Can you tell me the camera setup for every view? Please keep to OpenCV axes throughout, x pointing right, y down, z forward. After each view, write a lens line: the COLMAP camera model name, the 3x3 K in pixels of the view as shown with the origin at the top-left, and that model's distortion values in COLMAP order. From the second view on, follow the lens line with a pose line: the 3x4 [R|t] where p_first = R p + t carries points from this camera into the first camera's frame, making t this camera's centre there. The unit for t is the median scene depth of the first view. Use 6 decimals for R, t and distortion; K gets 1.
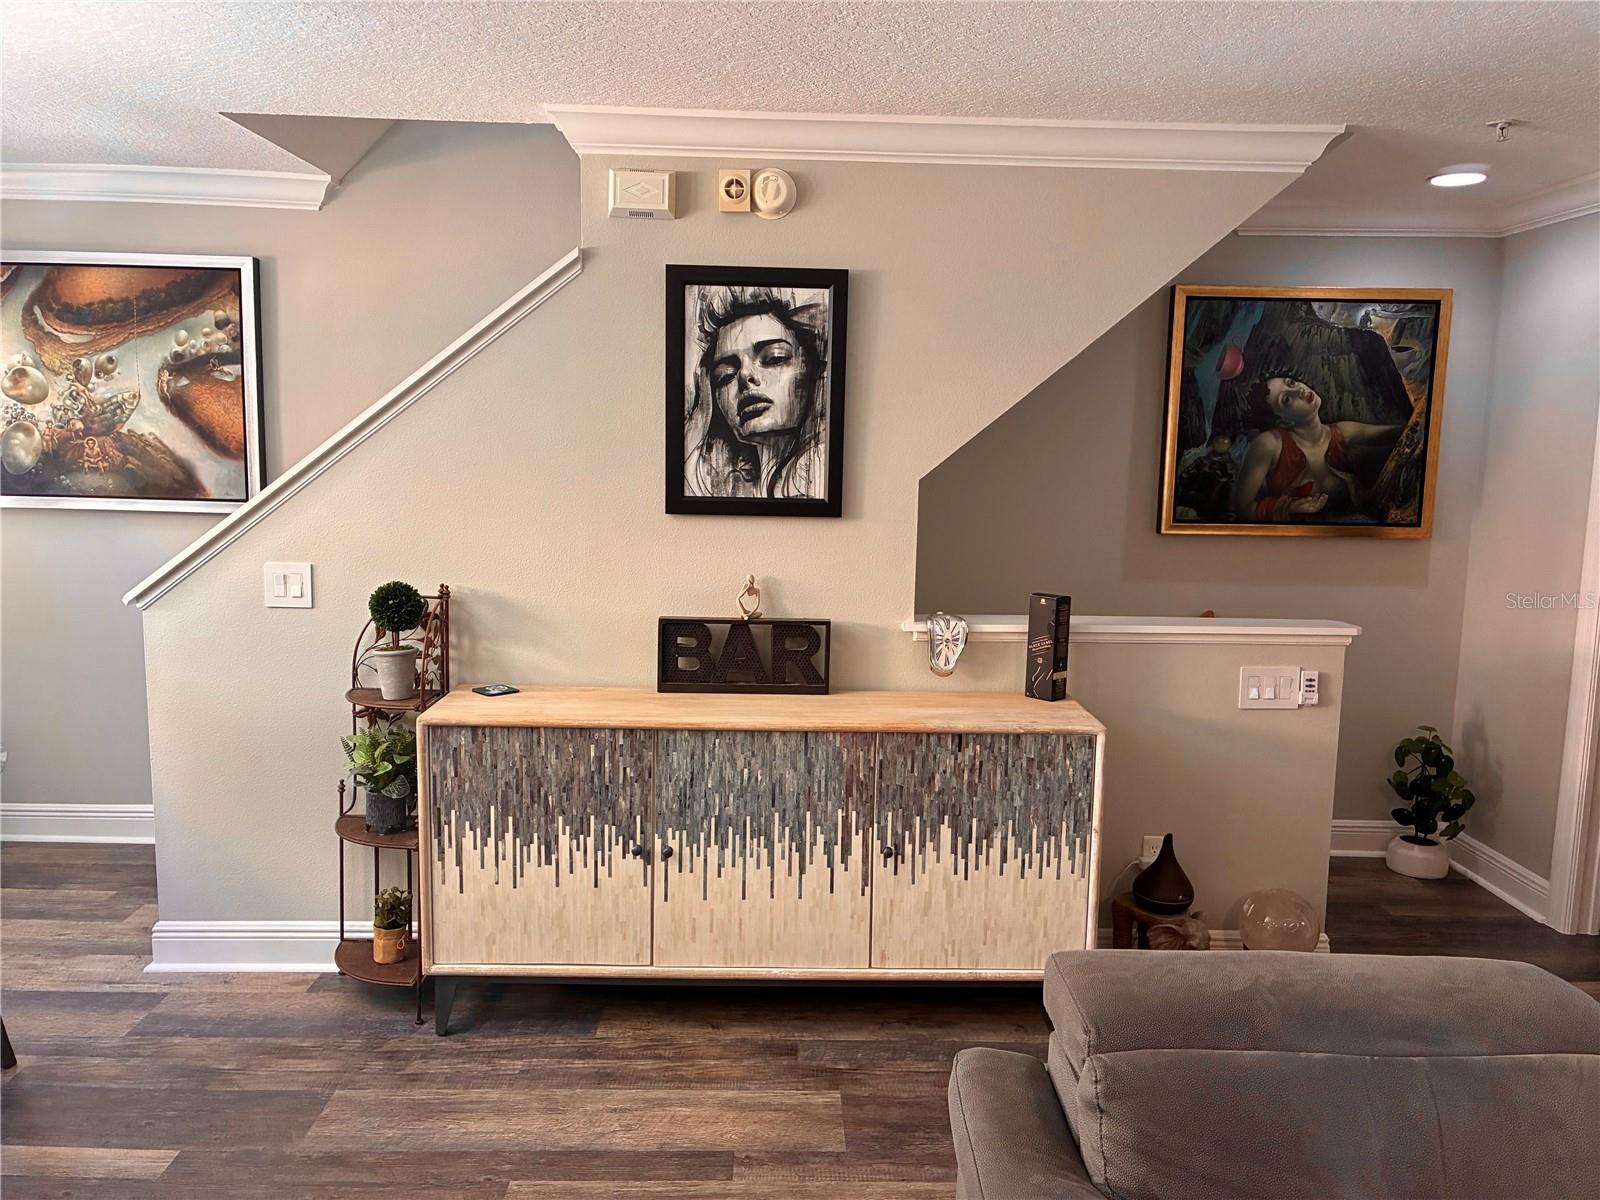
lens RADIAL K [[1219.3, 0, 806.8], [0, 1219.3, 601.5], [0, 0, 1]] dist [0.041500, -0.040152]
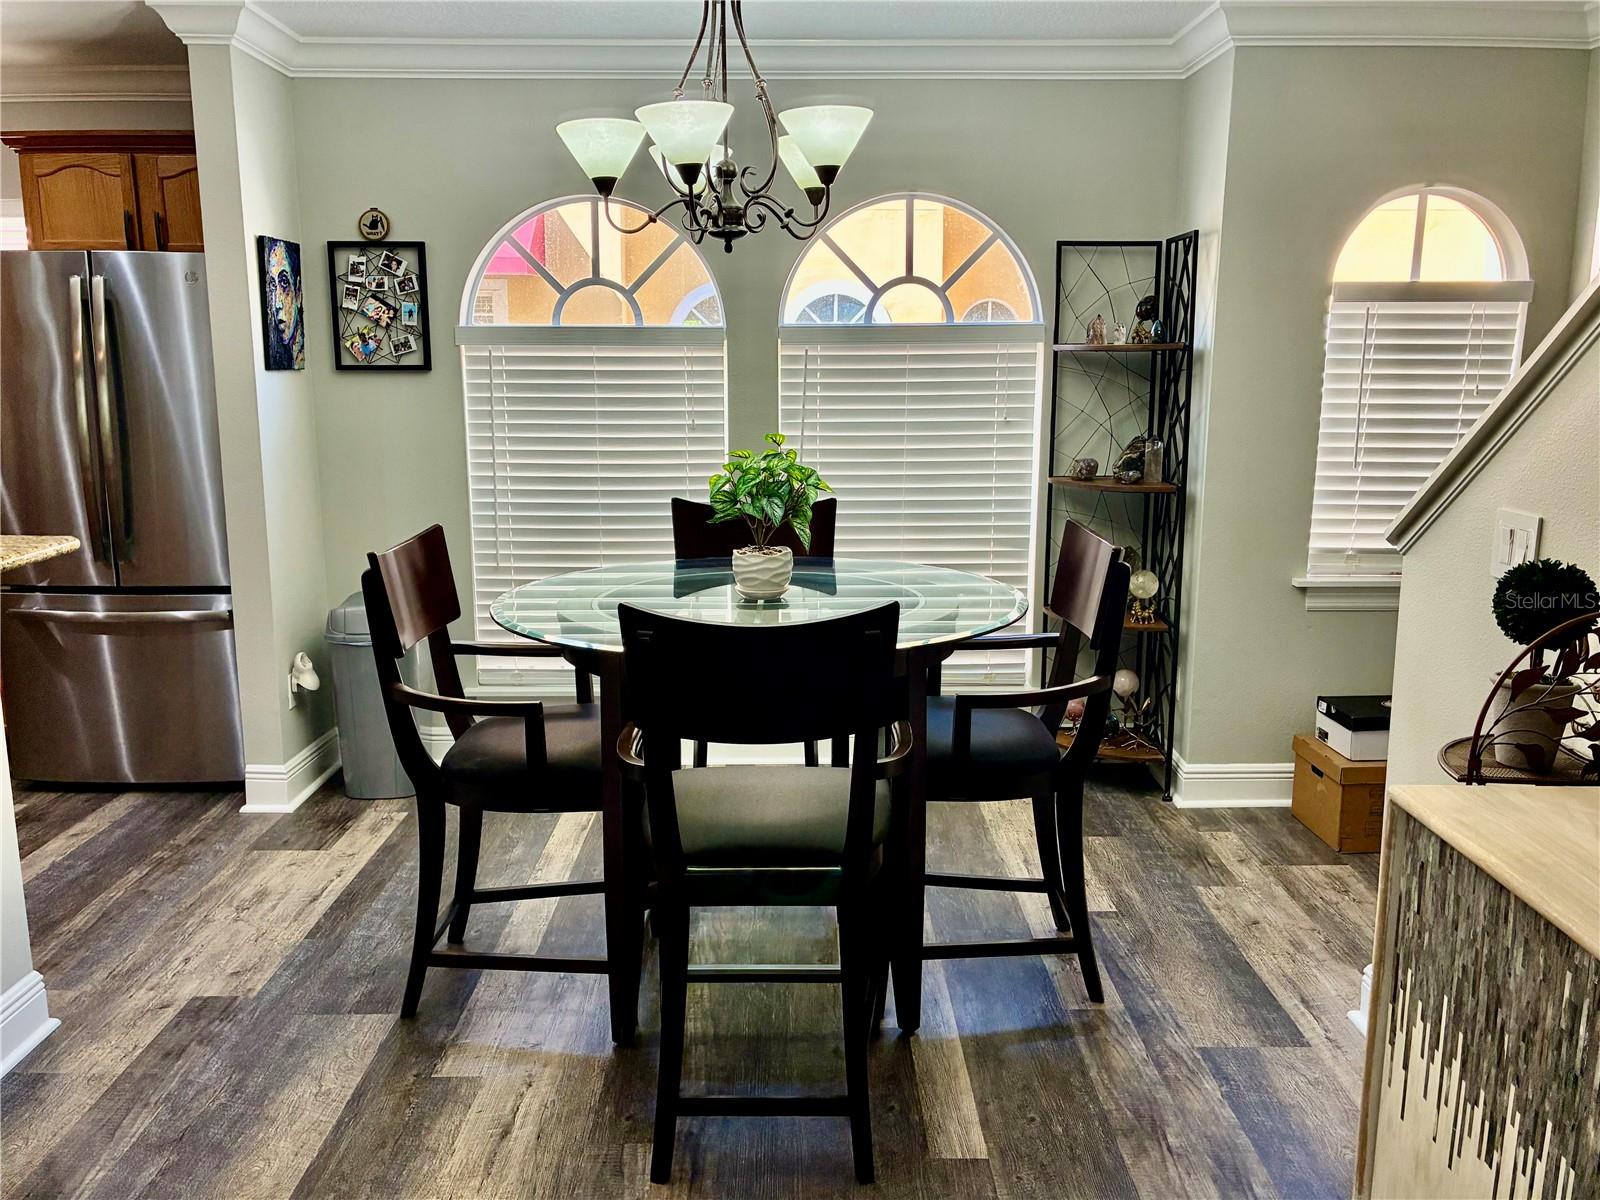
lens RADIAL K [[1290.0, 0, 799.6], [0, 1290.0, 597.5], [0, 0, 1]] dist [0.013511, -0.005319]
pose [[-0.006366, 0.169381, -0.985530, 0.238678], [-0.139553, 0.975755, 0.168602, -0.049171], [0.990194, 0.138607, 0.017426, 0.634165]]
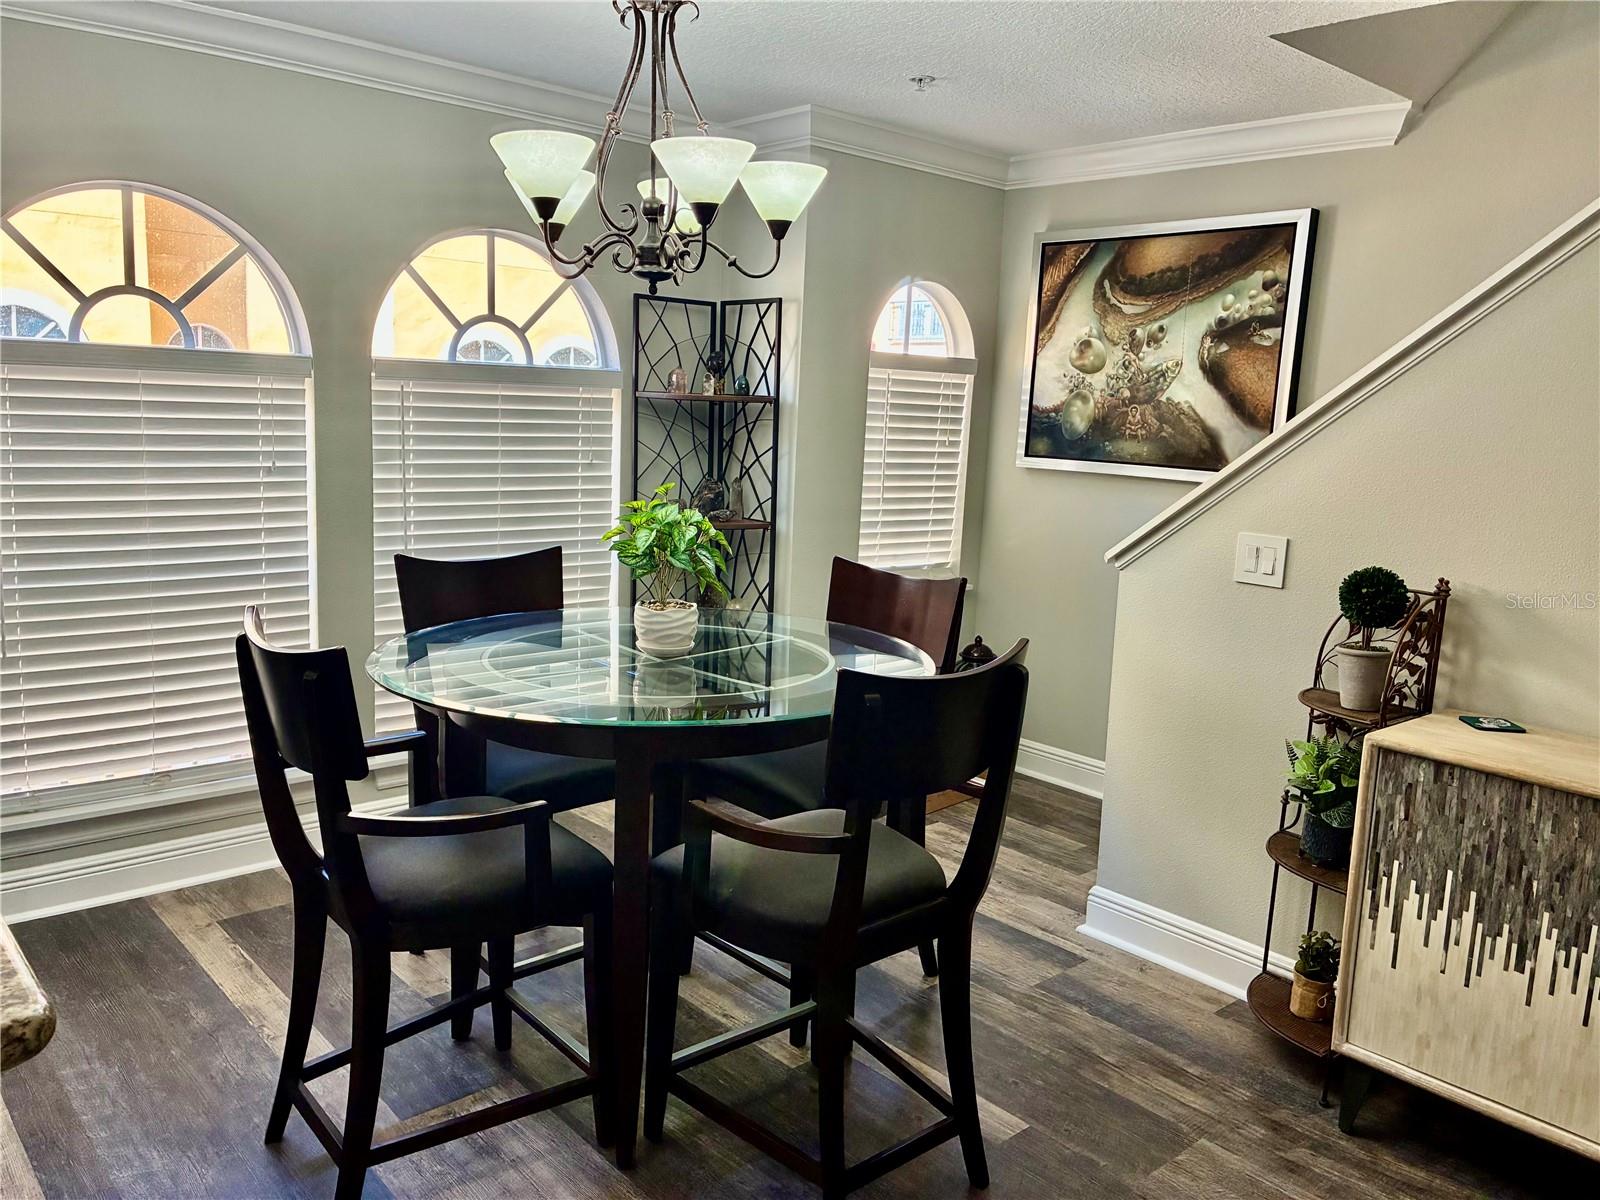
lens RADIAL K [[1219.3, 0, 802.6], [0, 1219.3, 592.9], [0, 0, 1]] dist [0.041500, -0.040152]
pose [[0.649865, 0.123740, -0.749909, 0.030860], [-0.132992, 0.989949, 0.048098, 0.011915], [0.748324, 0.068475, 0.659790, 0.166828]]
